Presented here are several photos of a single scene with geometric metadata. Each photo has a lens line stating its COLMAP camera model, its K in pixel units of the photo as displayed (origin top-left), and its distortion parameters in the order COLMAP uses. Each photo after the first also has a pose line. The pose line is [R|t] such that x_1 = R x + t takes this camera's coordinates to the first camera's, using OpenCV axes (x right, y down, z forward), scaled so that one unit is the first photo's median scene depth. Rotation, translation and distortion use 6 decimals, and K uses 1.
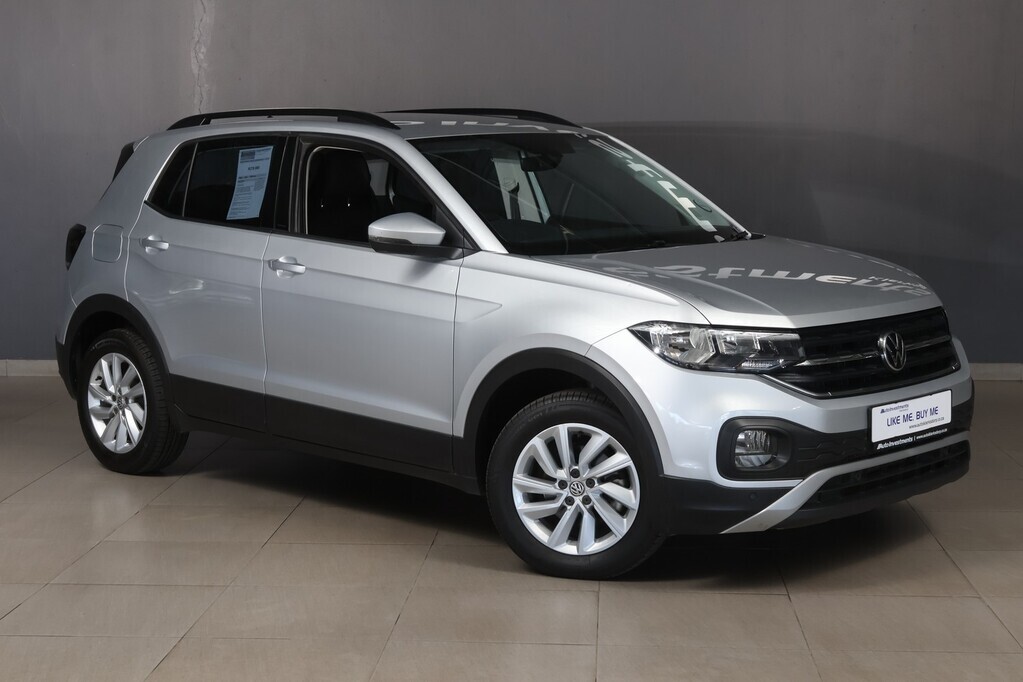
lens RADIAL K [[1698.1, 0, 511.5], [0, 1698.1, 341.0], [0, 0, 1]] dist [0.033171, 0.100892]
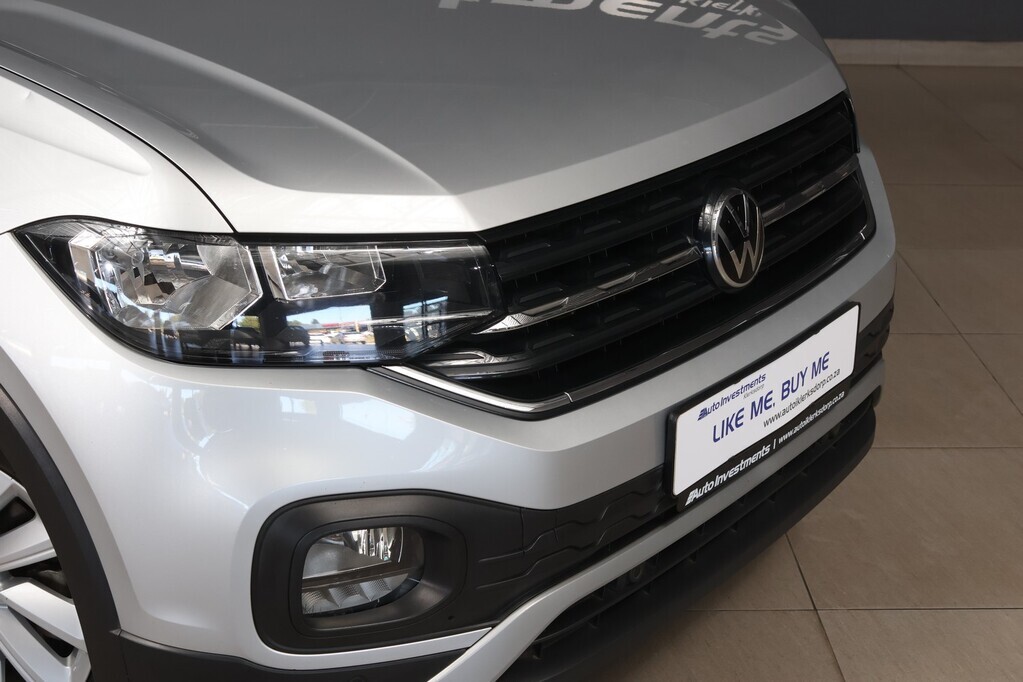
lens RADIAL K [[1632.6, 0, 511.5], [0, 1632.6, 341.0], [0, 0, 1]] dist [-0.019000, -0.012897]
pose [[0.994586, -0.015316, 0.102786, 0.133167], [-0.012617, 0.963966, 0.265726, -0.075037], [-0.103153, -0.265584, 0.958553, 0.636653]]
